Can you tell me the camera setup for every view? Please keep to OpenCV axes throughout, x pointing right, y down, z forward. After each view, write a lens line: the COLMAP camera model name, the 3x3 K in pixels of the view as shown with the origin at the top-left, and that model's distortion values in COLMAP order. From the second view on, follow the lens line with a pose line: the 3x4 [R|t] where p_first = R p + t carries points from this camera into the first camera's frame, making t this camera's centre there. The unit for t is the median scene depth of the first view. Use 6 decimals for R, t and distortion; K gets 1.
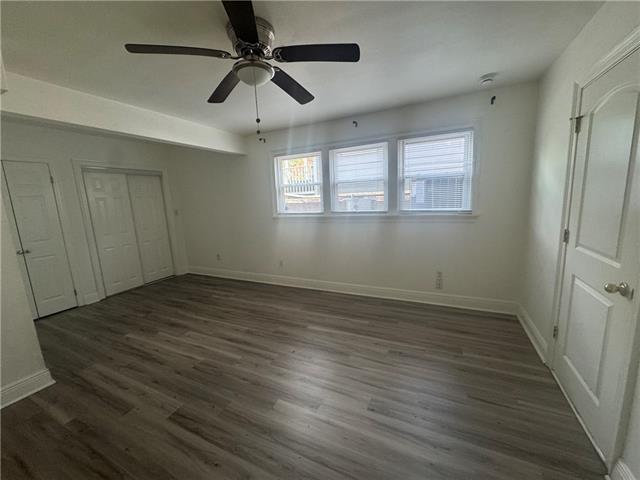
lens RADIAL K [[257.4, 0, 320.0], [0, 257.4, 240.0], [0, 0, 1]] dist [-0.002589, 0.000279]
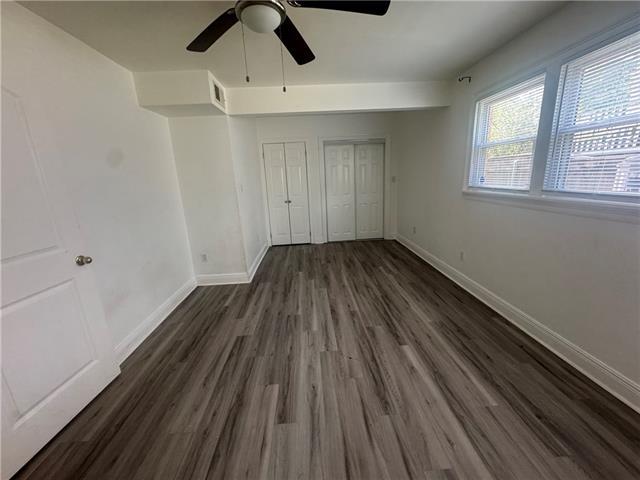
lens RADIAL K [[257.4, 0, 320.0], [0, 257.4, 240.0], [0, 0, 1]] dist [-0.002589, 0.000279]
pose [[0.480139, 0.235877, -0.844884, 0.310526], [-0.119012, 0.971779, 0.203670, -0.063115], [0.869082, 0.002762, 0.494661, 0.337669]]
